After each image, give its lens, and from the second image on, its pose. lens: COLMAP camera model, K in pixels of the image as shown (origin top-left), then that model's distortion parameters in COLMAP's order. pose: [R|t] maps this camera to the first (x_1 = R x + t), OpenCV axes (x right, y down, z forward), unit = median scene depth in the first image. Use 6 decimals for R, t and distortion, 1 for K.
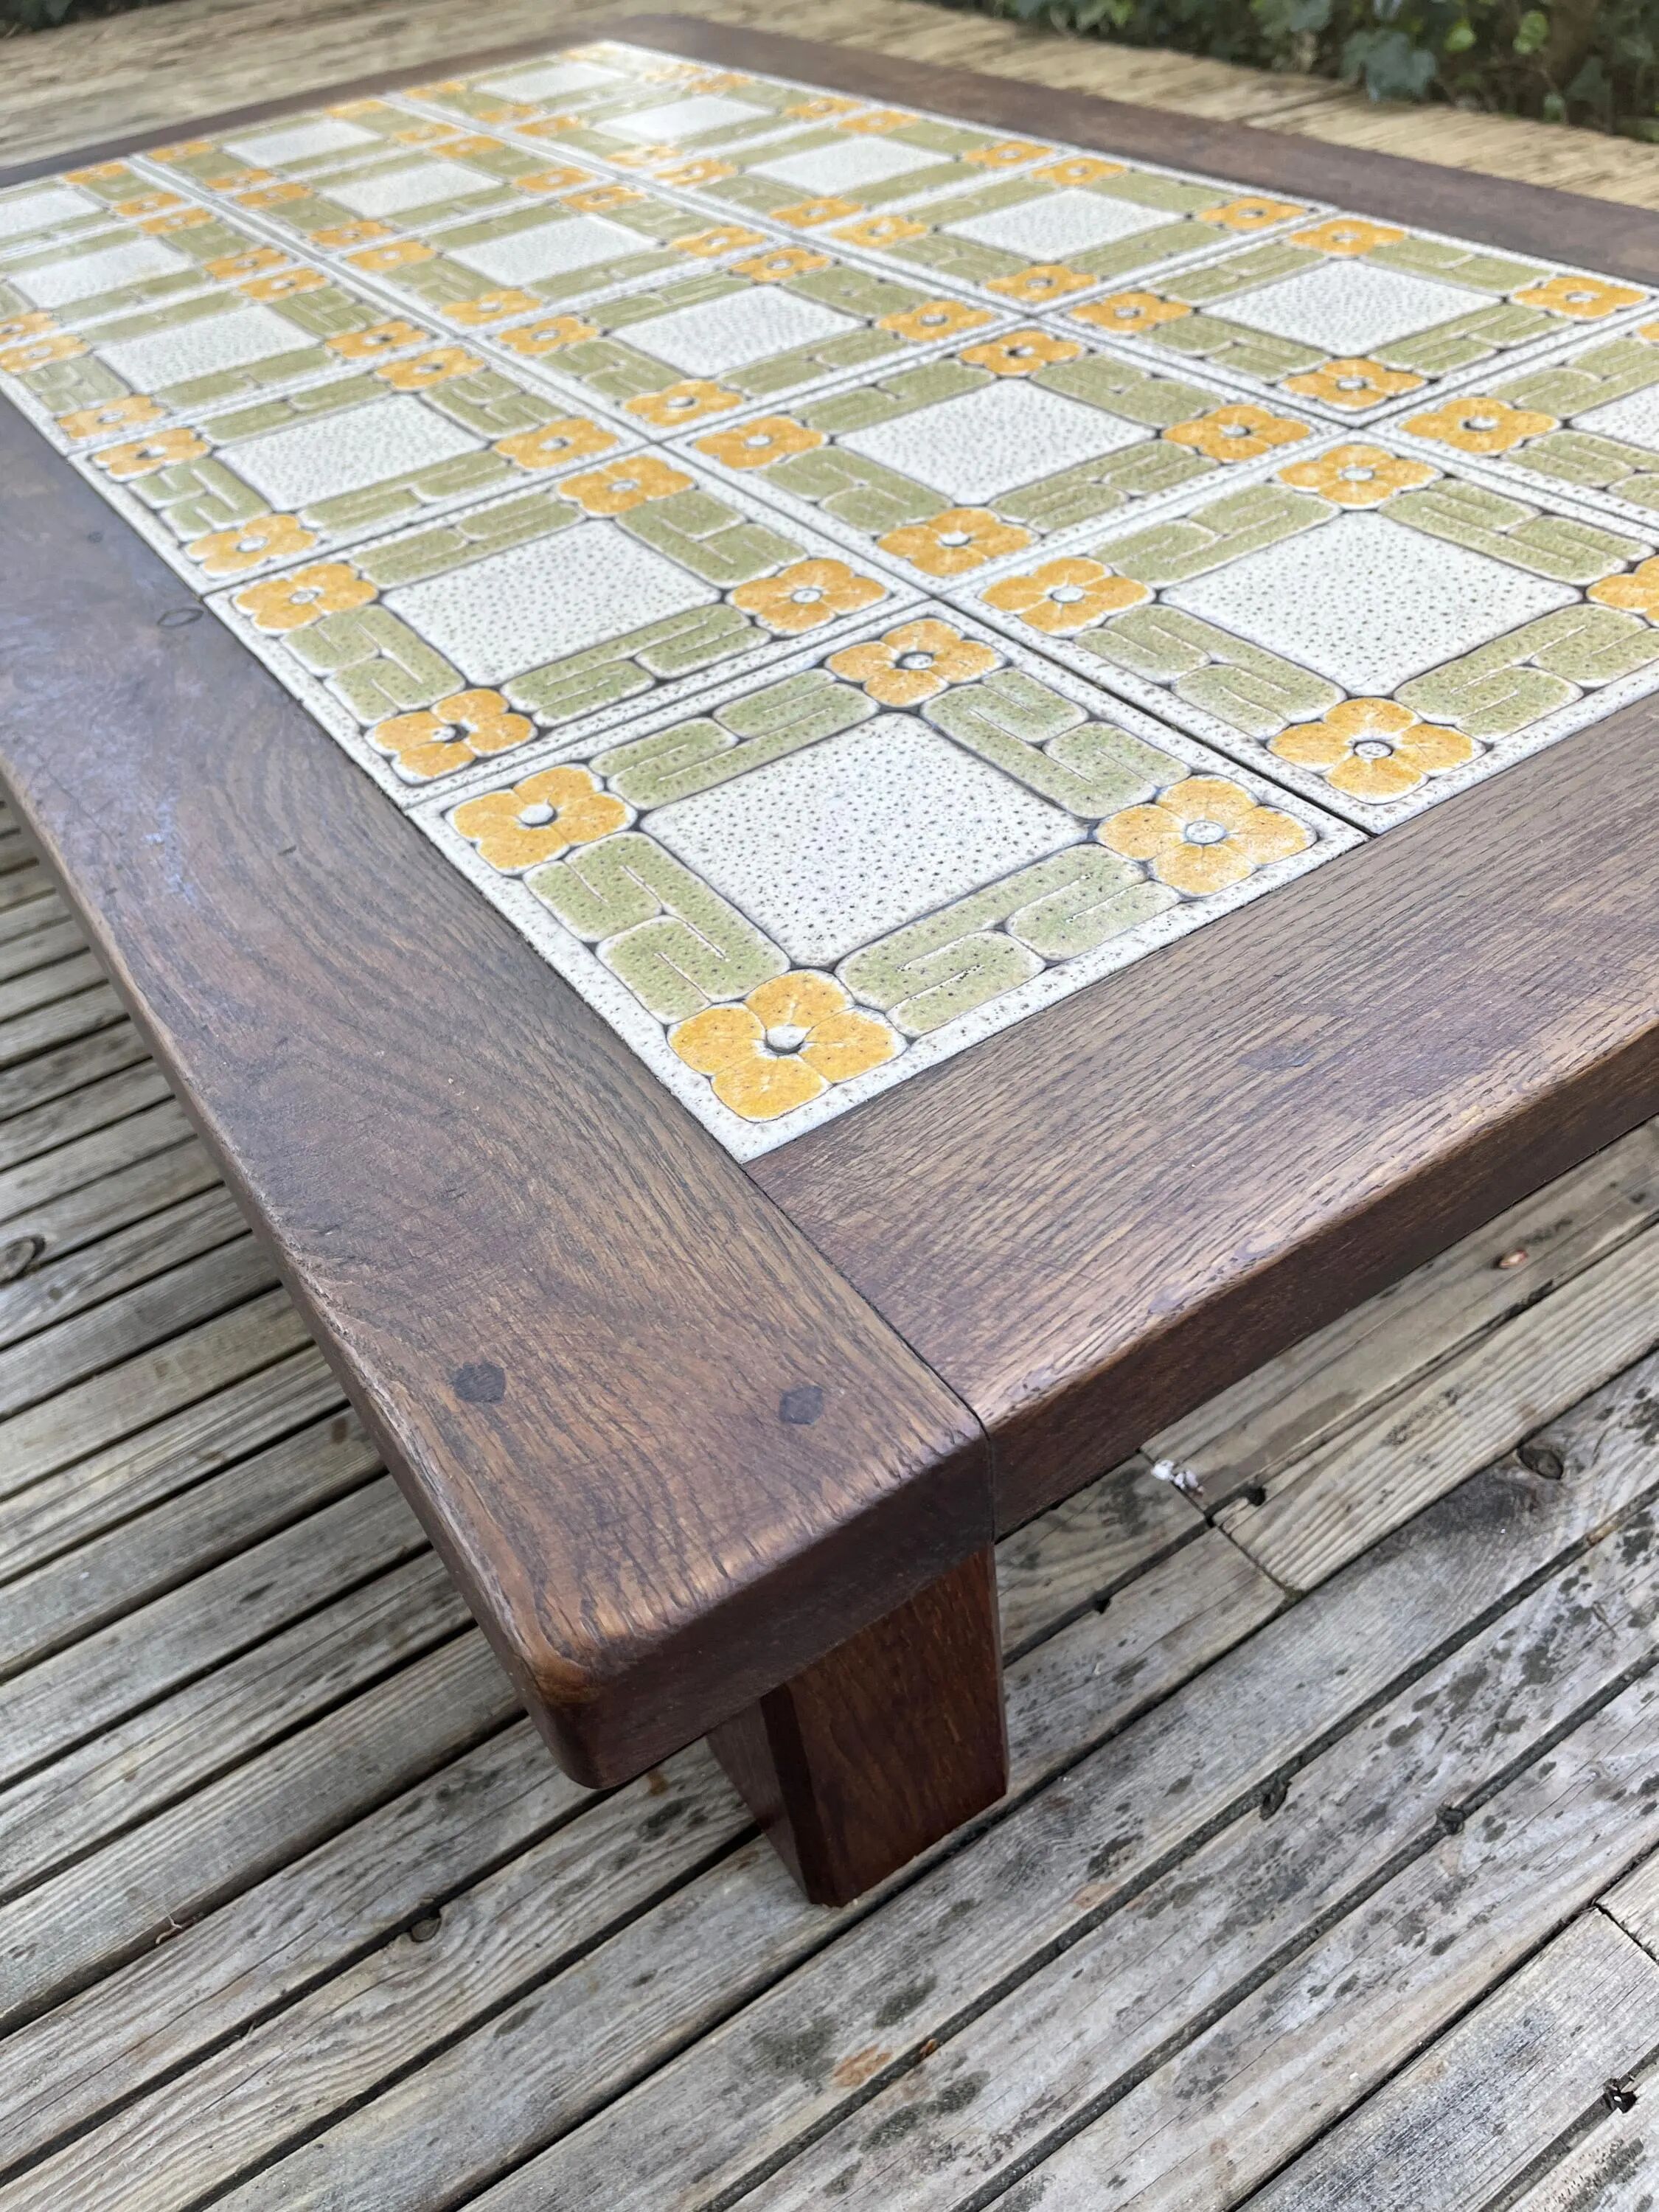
lens RADIAL K [[1690.8, 0, 830.7], [0, 1690.8, 1110.0], [0, 0, 1]] dist [0.063038, -0.091931]
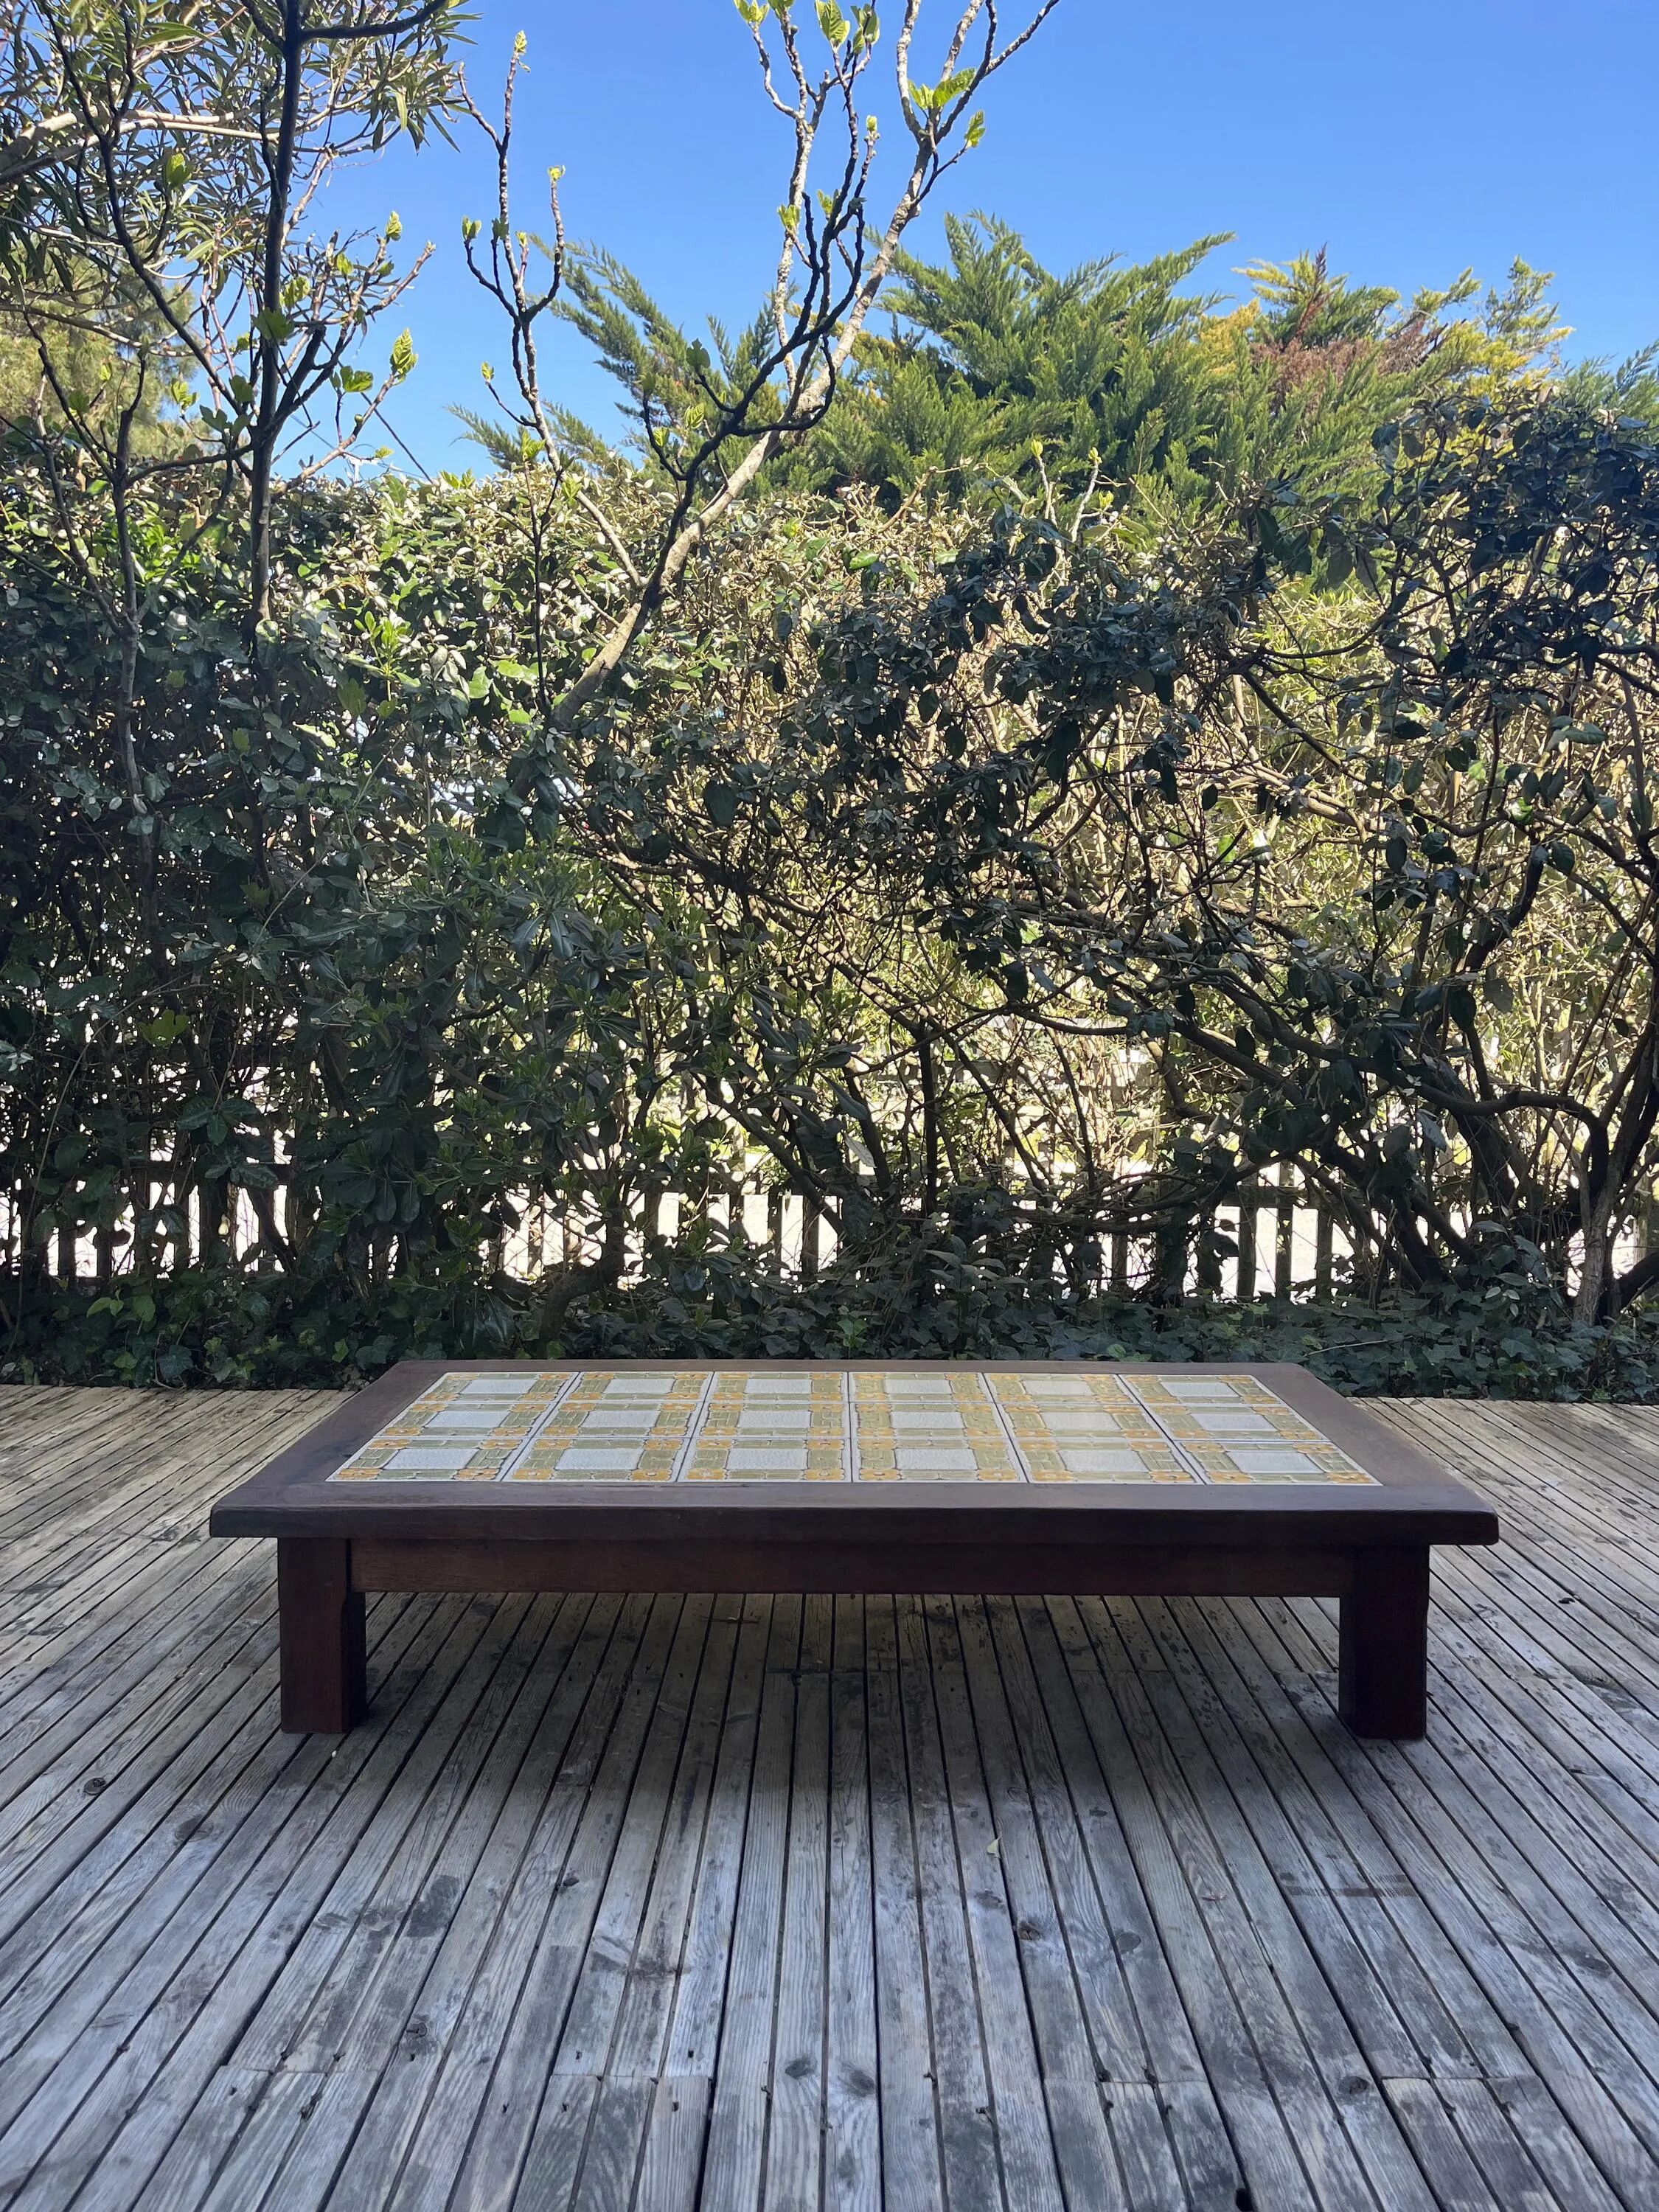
lens RADIAL K [[1677.7, 0, 820.7], [0, 1677.7, 1111.6], [0, 0, 1]] dist [0.068492, -0.090018]
pose [[0.556488, 0.056672, 0.828921, -3.594507], [0.511851, 0.762486, -0.395756, 0.218497], [-0.654469, 0.644517, 0.395307, -0.410895]]
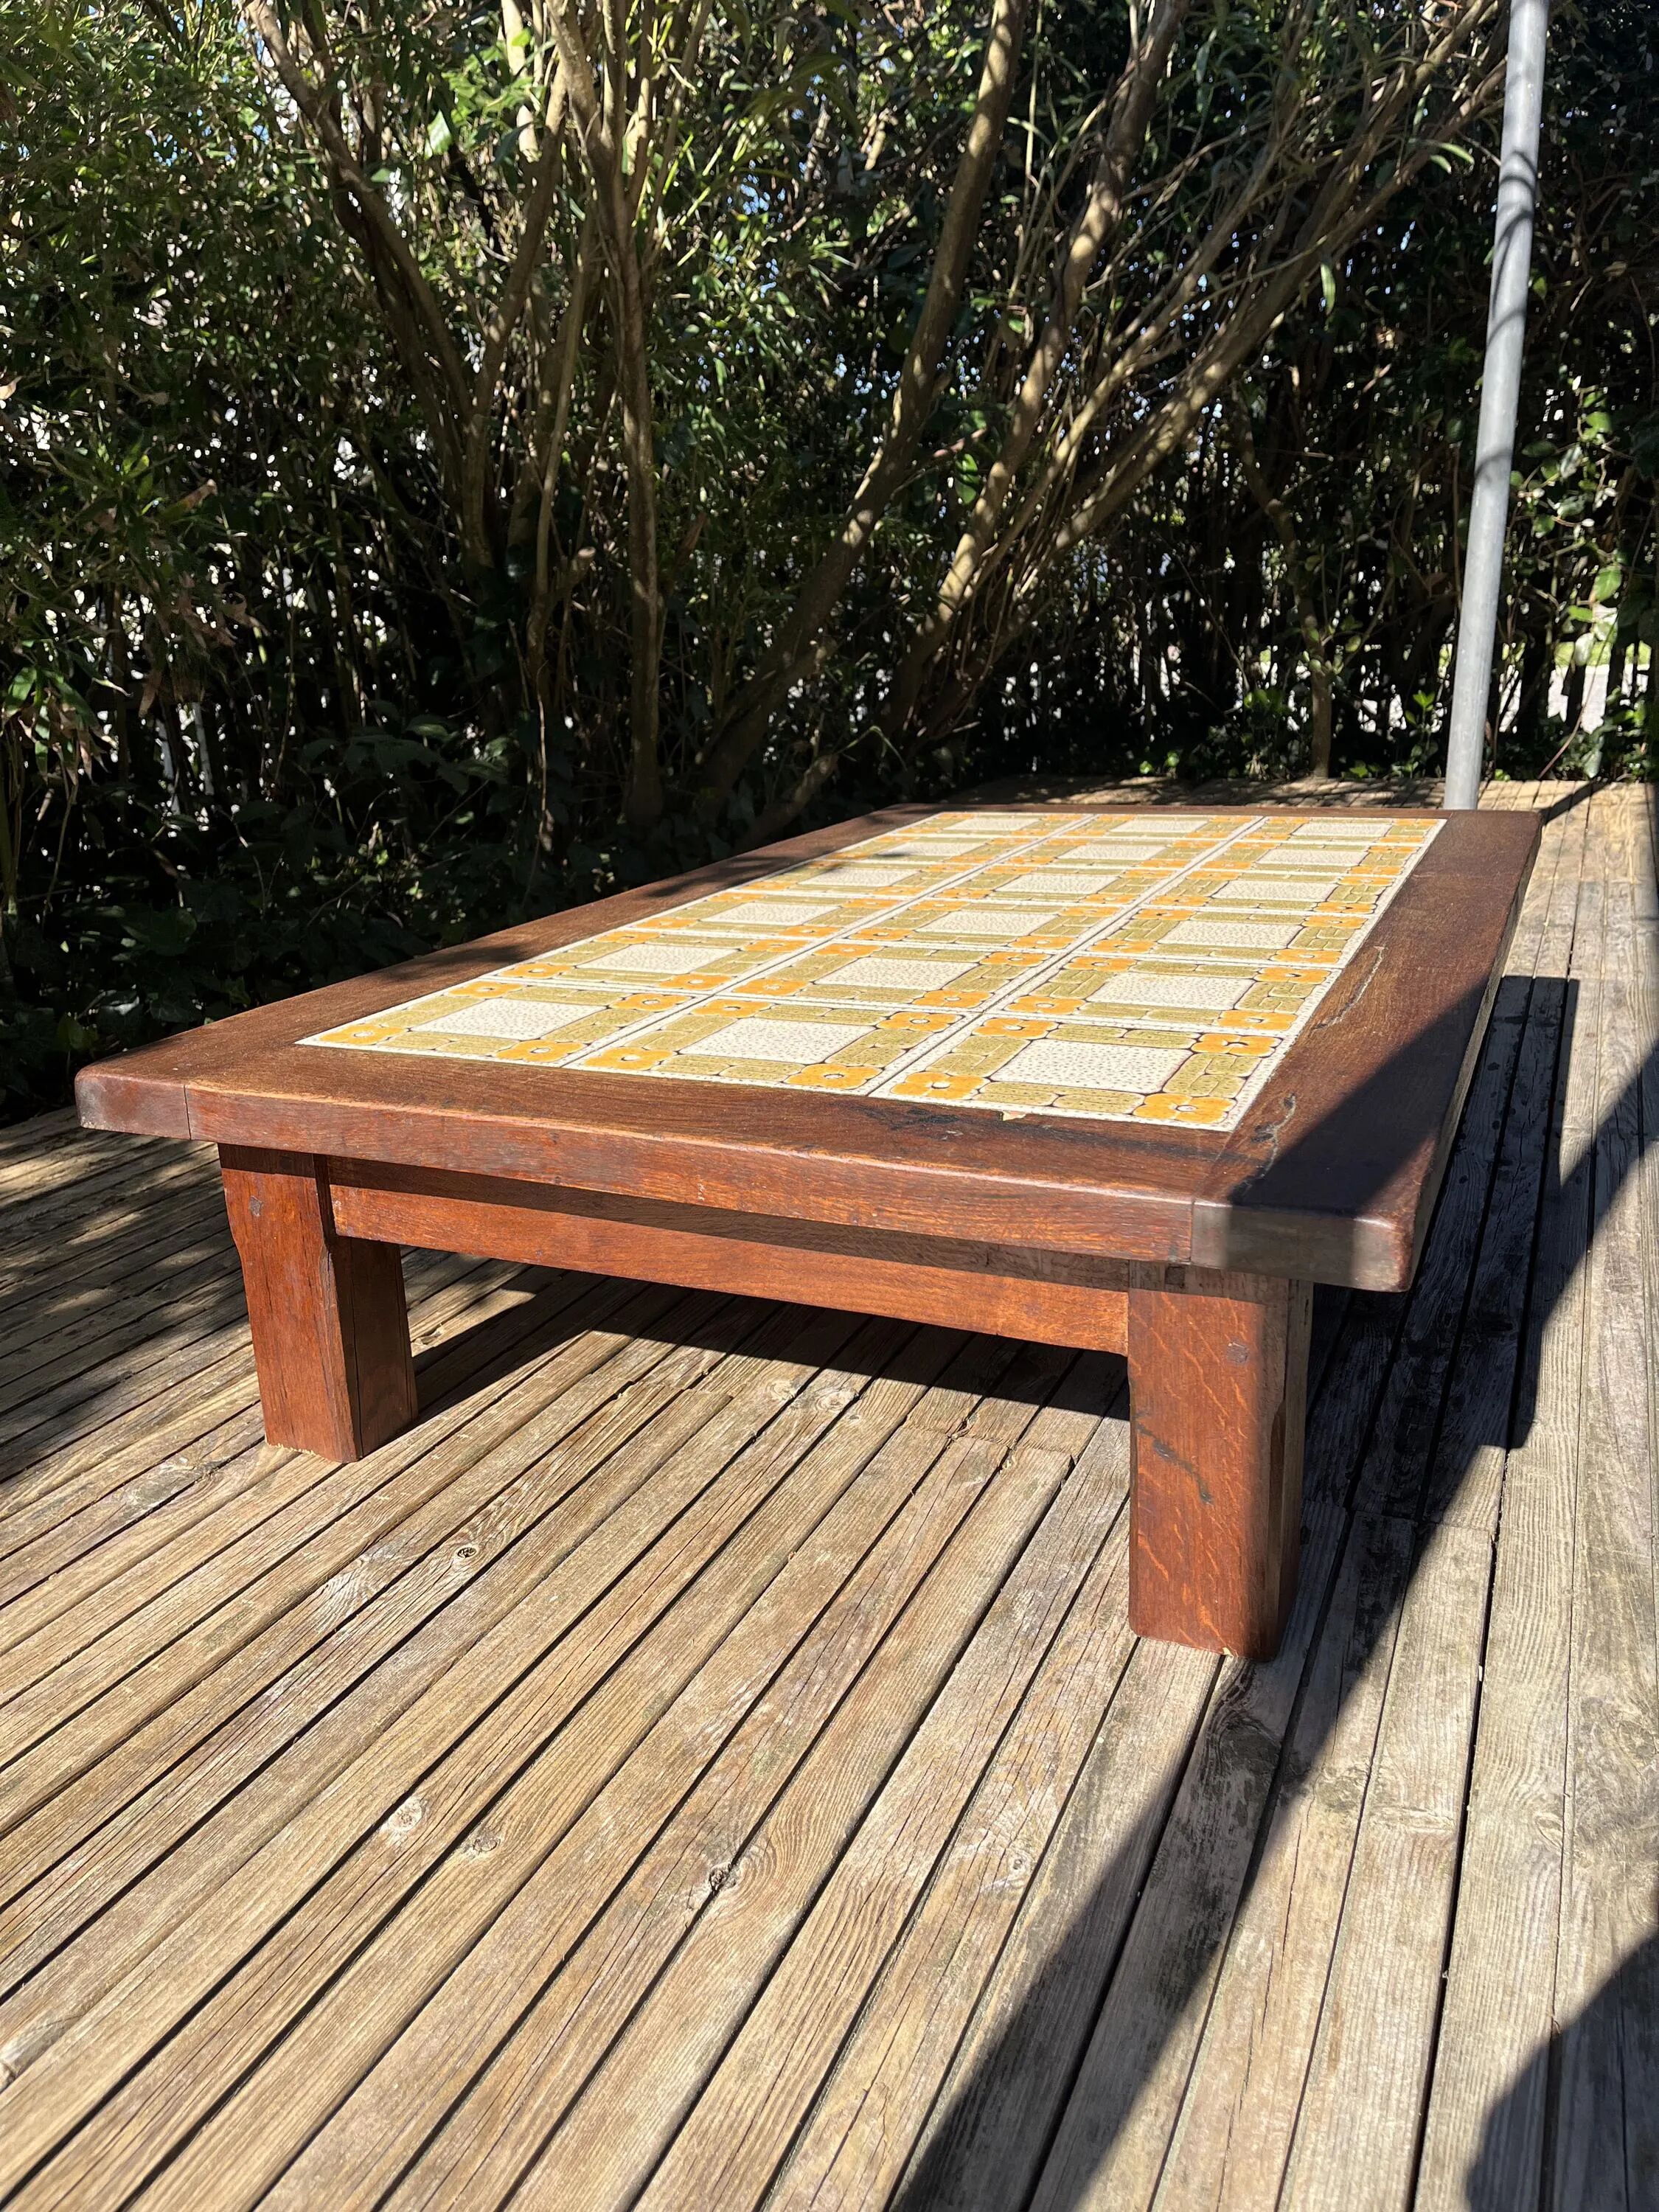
lens RADIAL K [[1677.7, 0, 834.6], [0, 1677.7, 1105.4], [0, 0, 1]] dist [0.068492, -0.090018]
pose [[-0.532740, -0.131368, 0.836021, -2.316231], [0.626079, 0.603490, 0.493787, -2.100240], [-0.569398, 0.786475, -0.239256, 2.681066]]
